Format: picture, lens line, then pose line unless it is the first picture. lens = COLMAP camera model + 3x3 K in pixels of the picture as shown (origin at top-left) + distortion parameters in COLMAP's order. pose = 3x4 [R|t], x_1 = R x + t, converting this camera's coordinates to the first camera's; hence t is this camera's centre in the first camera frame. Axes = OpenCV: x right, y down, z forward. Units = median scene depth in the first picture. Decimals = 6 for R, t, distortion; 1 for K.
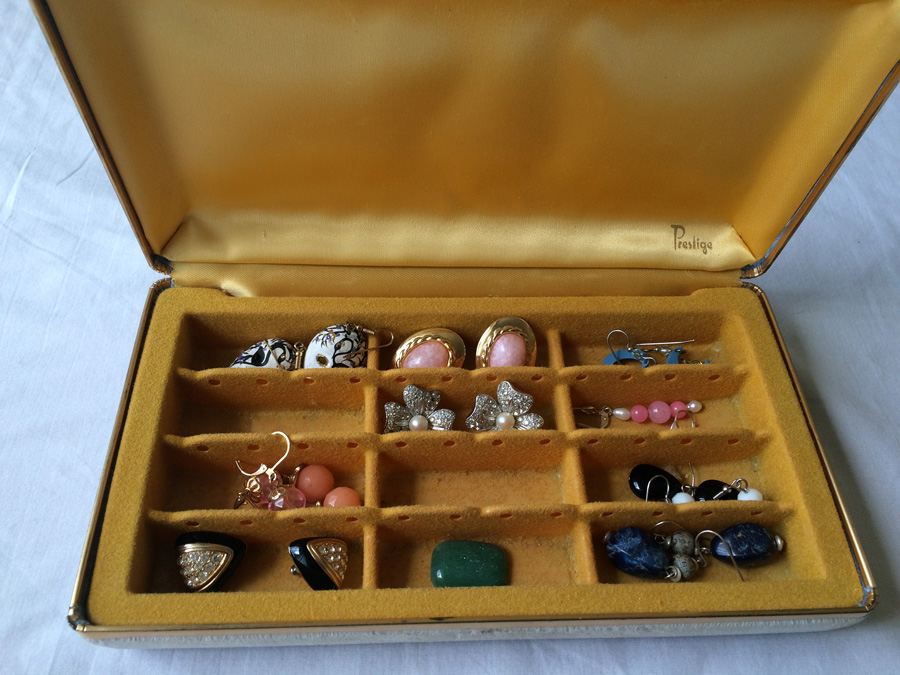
lens RADIAL K [[778.5, 0, 450.0], [0, 778.5, 337.5], [0, 0, 1]] dist [0.066115, -0.110692]
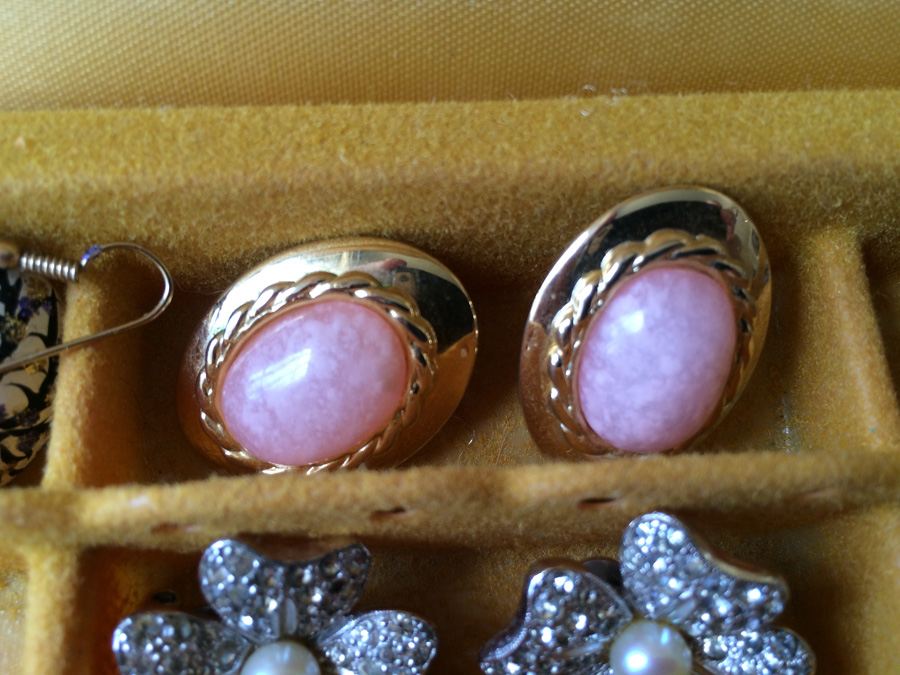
lens RADIAL K [[821.9, 0, 450.0], [0, 821.9, 337.5], [0, 0, 1]] dist [0.062305, -0.167332]
pose [[0.999866, -0.014691, -0.007225, 0.013463], [0.016178, 0.954274, 0.298496, -0.059363], [0.002510, -0.298573, 0.954384, 0.782322]]
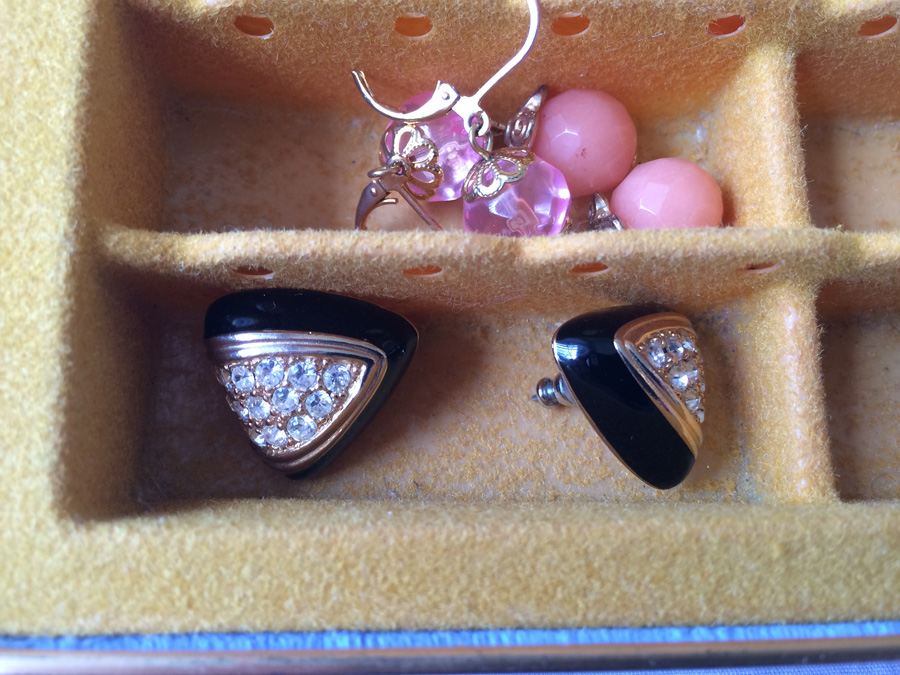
lens RADIAL K [[821.9, 0, 450.0], [0, 821.9, 337.5], [0, 0, 1]] dist [0.062305, -0.167332]
pose [[0.999452, 0.022470, -0.024286, -0.205716], [-0.010482, 0.911245, 0.411732, 0.107648], [0.031382, -0.411252, 0.910981, 0.591849]]
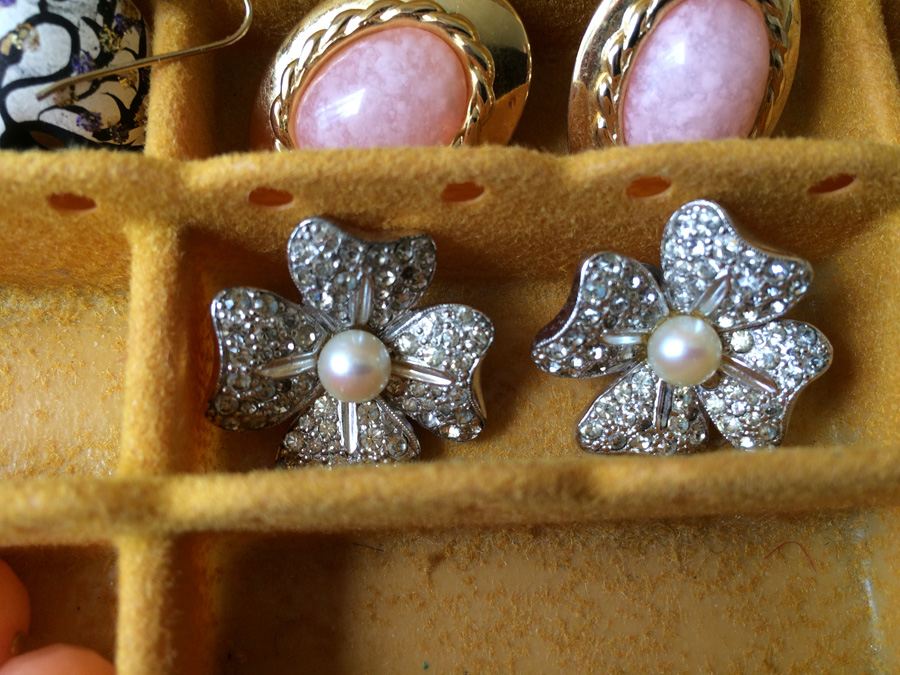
lens RADIAL K [[821.9, 0, 450.0], [0, 821.9, 337.5], [0, 0, 1]] dist [0.062305, -0.167332]
pose [[0.999989, -0.001653, 0.004373, -0.009372], [-0.000002, 0.935288, 0.353888, 0.004678], [-0.004675, -0.353884, 0.935277, 0.732805]]
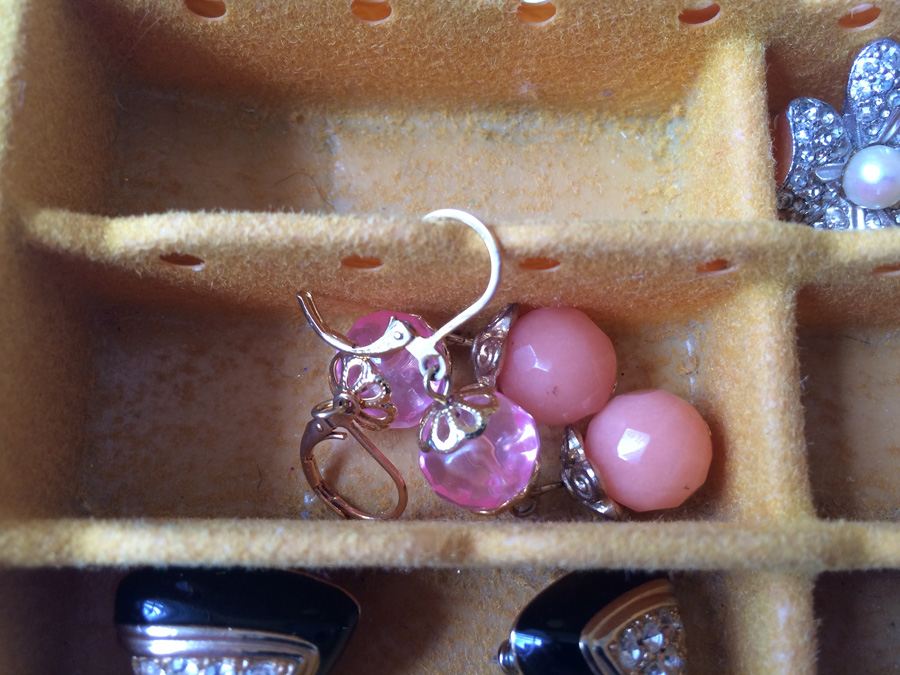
lens RADIAL K [[821.9, 0, 450.0], [0, 821.9, 337.5], [0, 0, 1]] dist [0.062305, -0.167332]
pose [[0.998405, 0.043366, -0.036148, -0.189970], [-0.025481, 0.917497, 0.396926, 0.044437], [0.050379, -0.395372, 0.917139, 0.659424]]
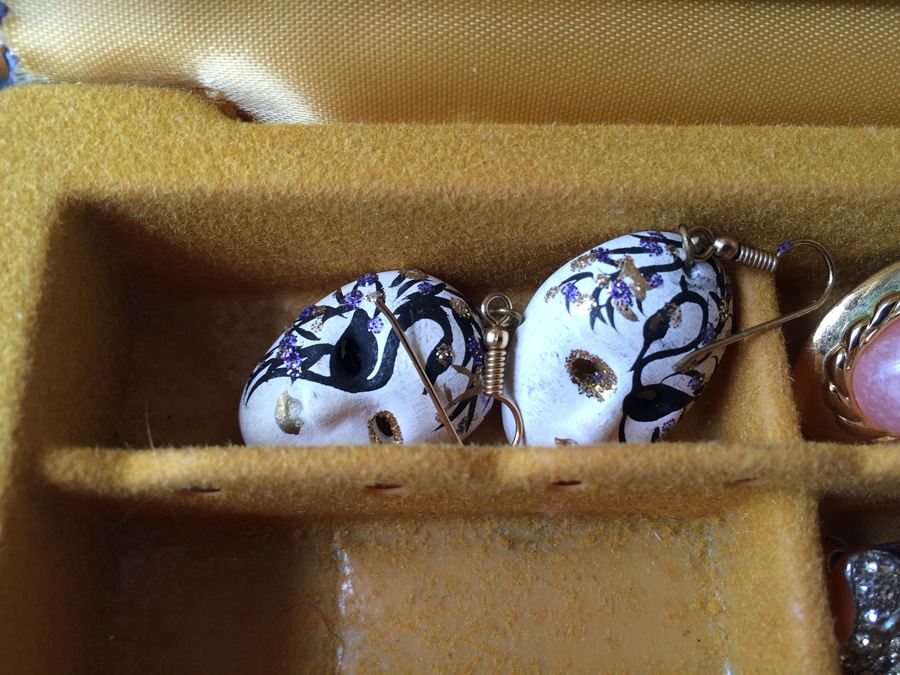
lens RADIAL K [[821.9, 0, 450.0], [0, 821.9, 337.5], [0, 0, 1]] dist [0.062305, -0.167332]
pose [[0.999366, 0.015849, -0.031869, -0.204473], [-0.005376, 0.952327, 0.305032, -0.069423], [0.035184, -0.304667, 0.951809, 0.734552]]
